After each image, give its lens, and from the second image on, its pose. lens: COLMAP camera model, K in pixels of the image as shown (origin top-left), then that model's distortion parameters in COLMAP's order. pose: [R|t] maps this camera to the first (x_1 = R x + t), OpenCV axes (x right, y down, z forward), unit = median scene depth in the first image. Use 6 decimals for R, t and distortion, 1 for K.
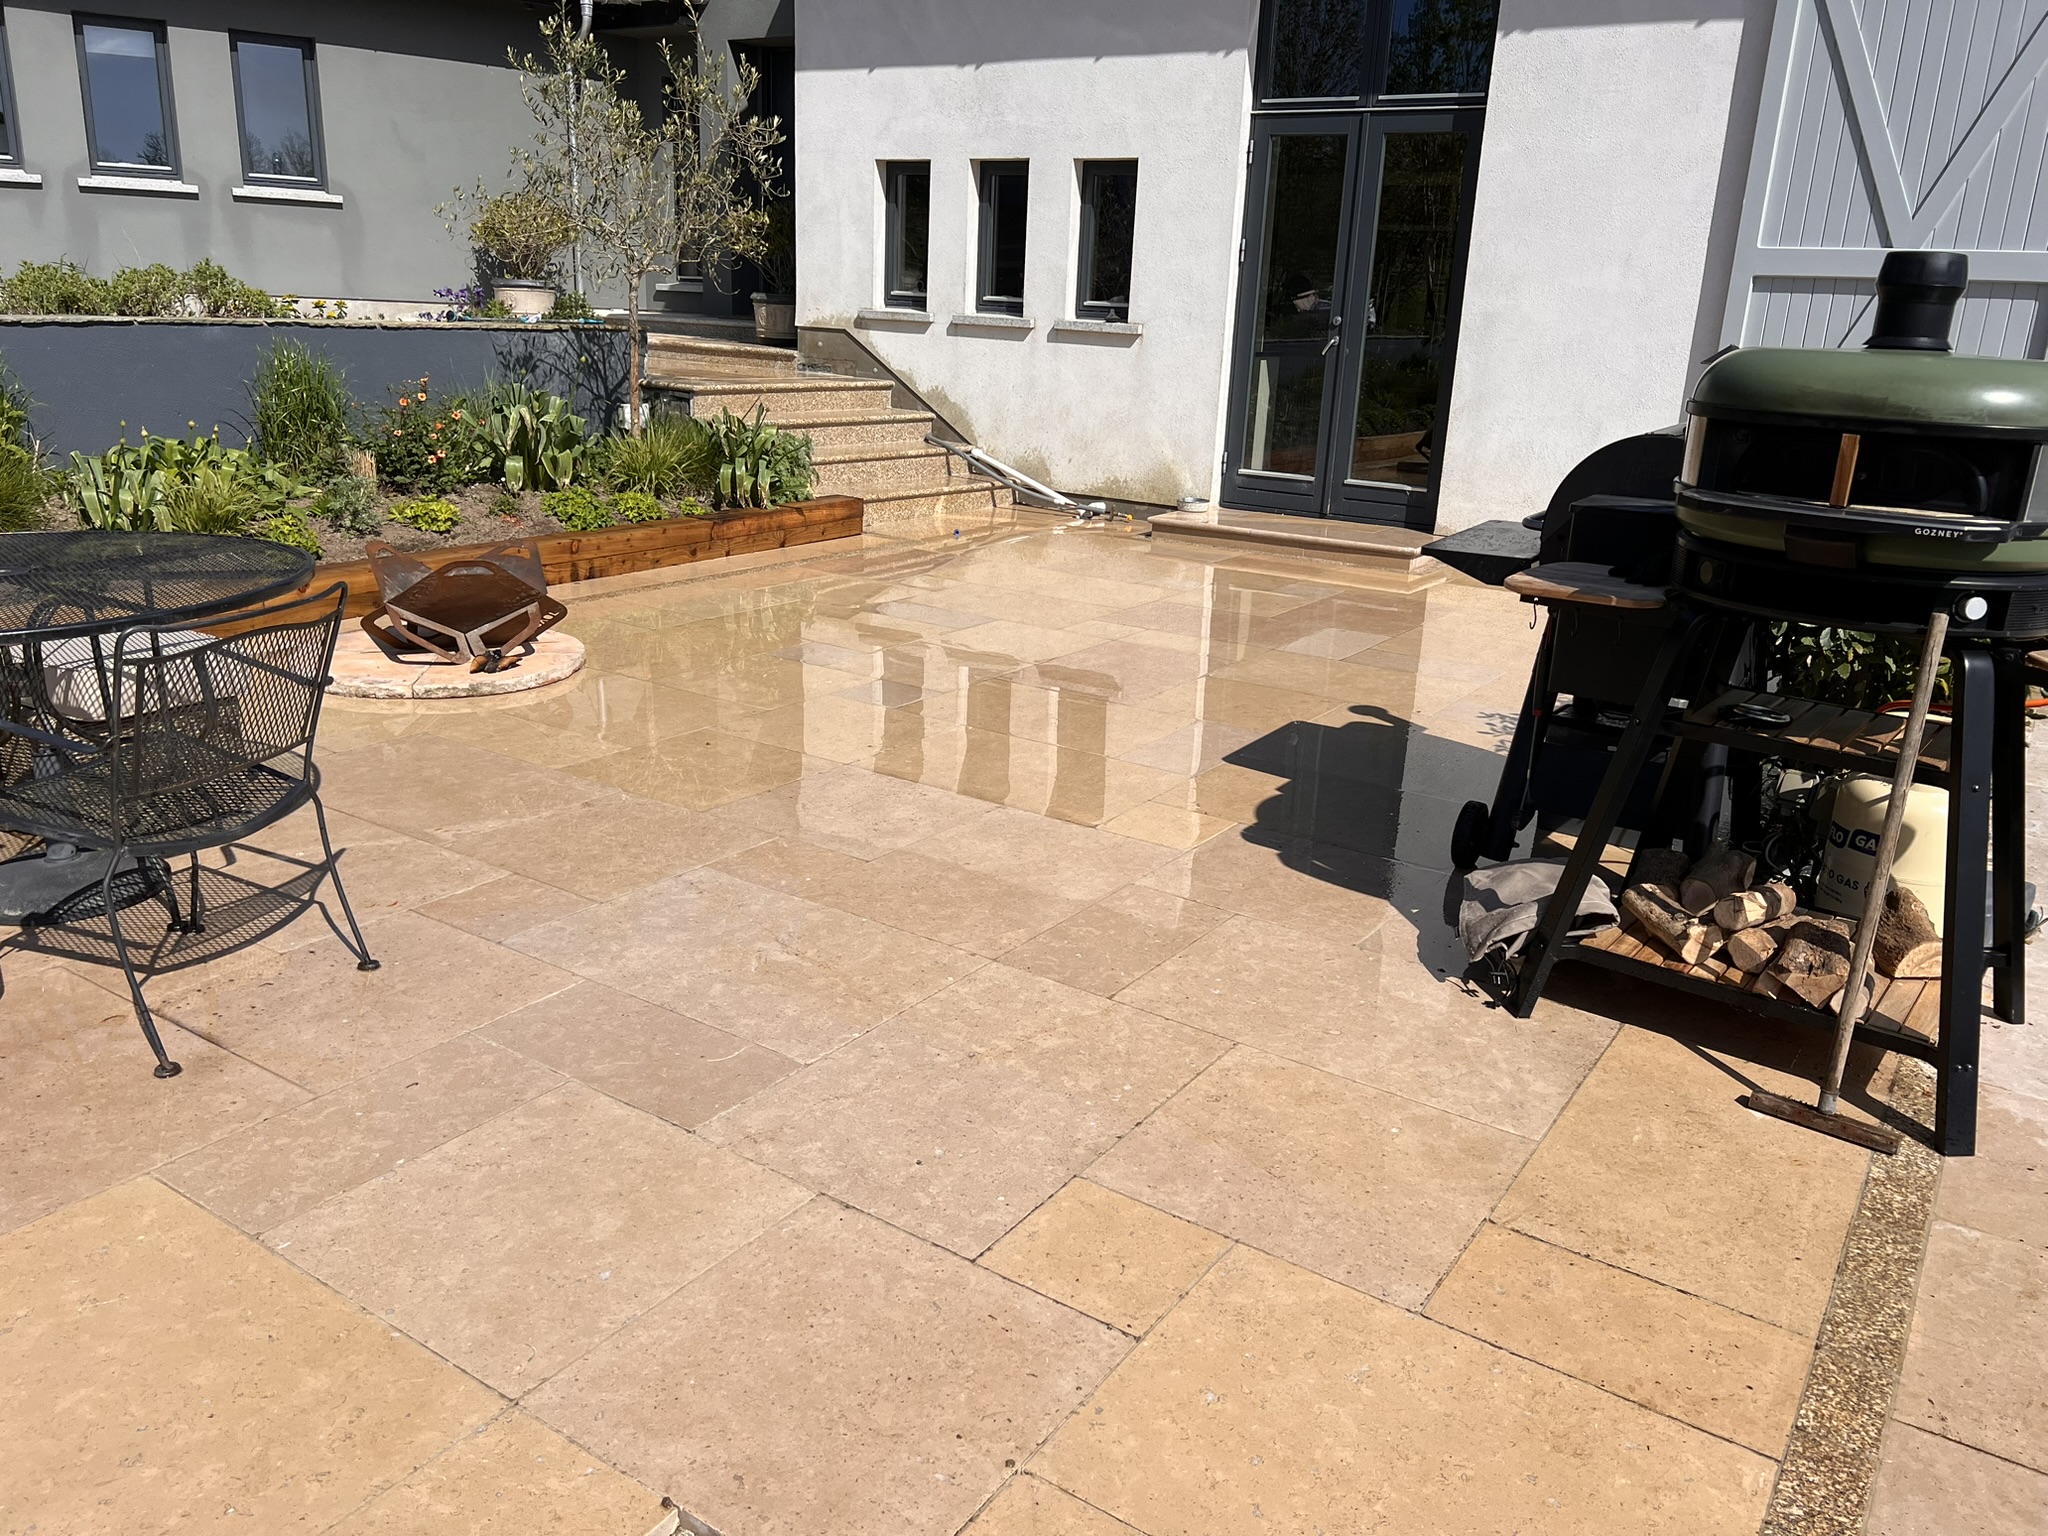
lens RADIAL K [[1568.0, 0, 1028.0], [0, 1568.0, 797.0], [0, 0, 1]] dist [0.061440, -0.088988]
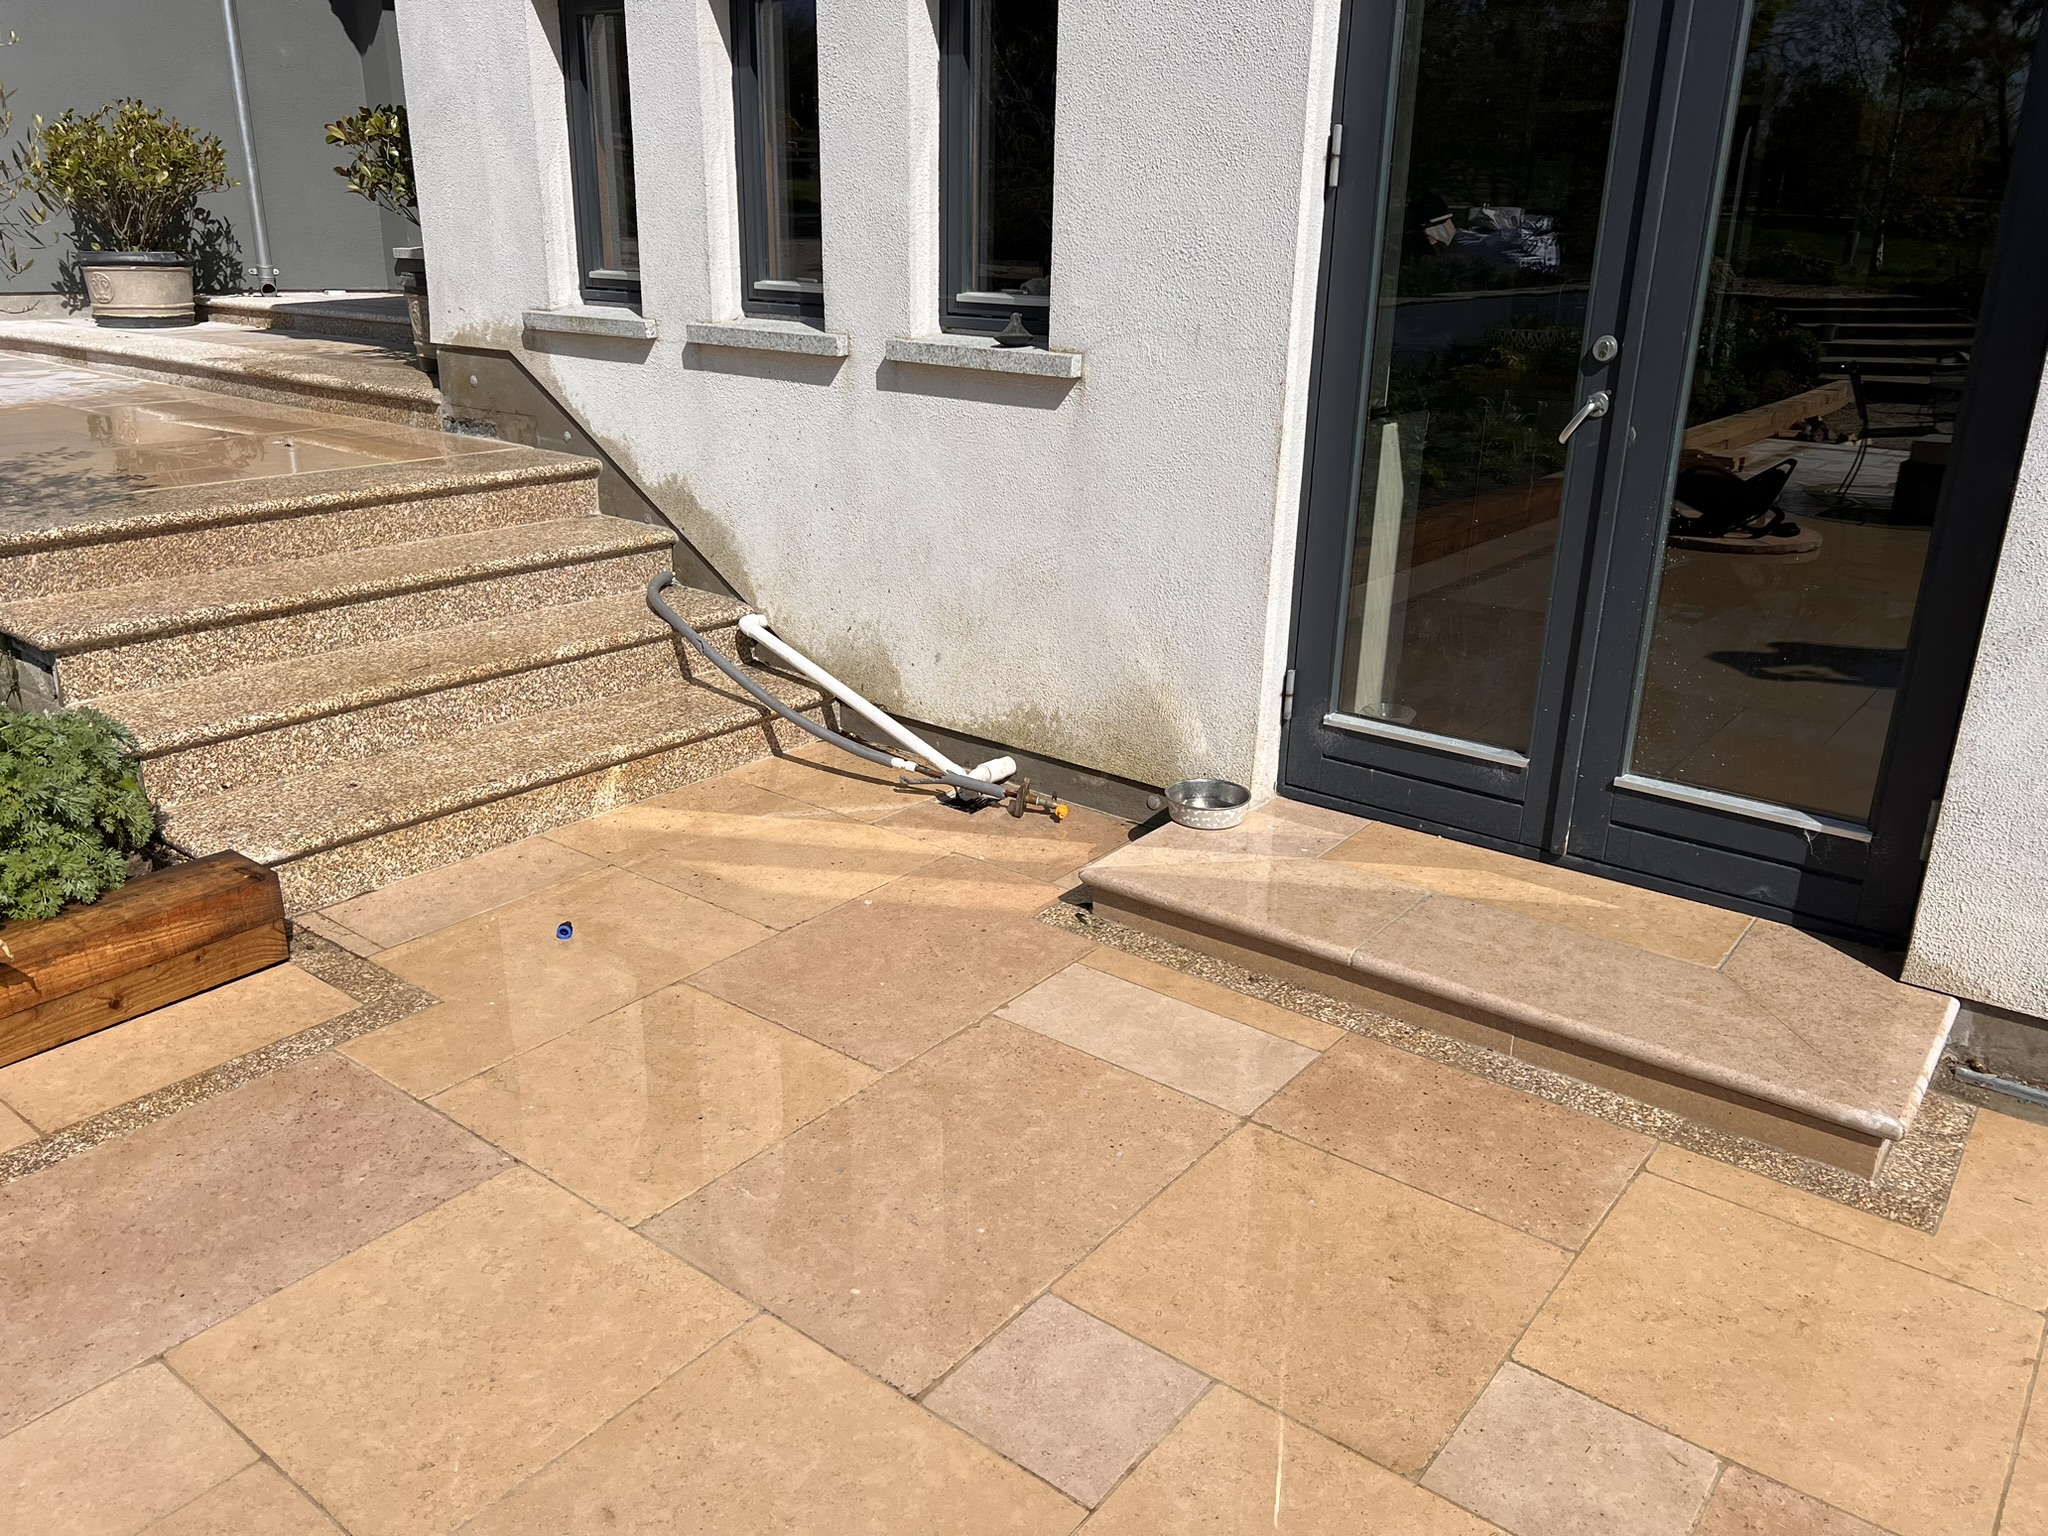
lens RADIAL K [[1568.0, 0, 1008.8], [0, 1568.0, 781.1], [0, 0, 1]] dist [0.061440, -0.088988]
pose [[0.996401, 0.001990, -0.084740, 0.099832], [0.000531, 0.999558, 0.029714, -0.230221], [0.084761, -0.029652, 0.995960, 0.676576]]
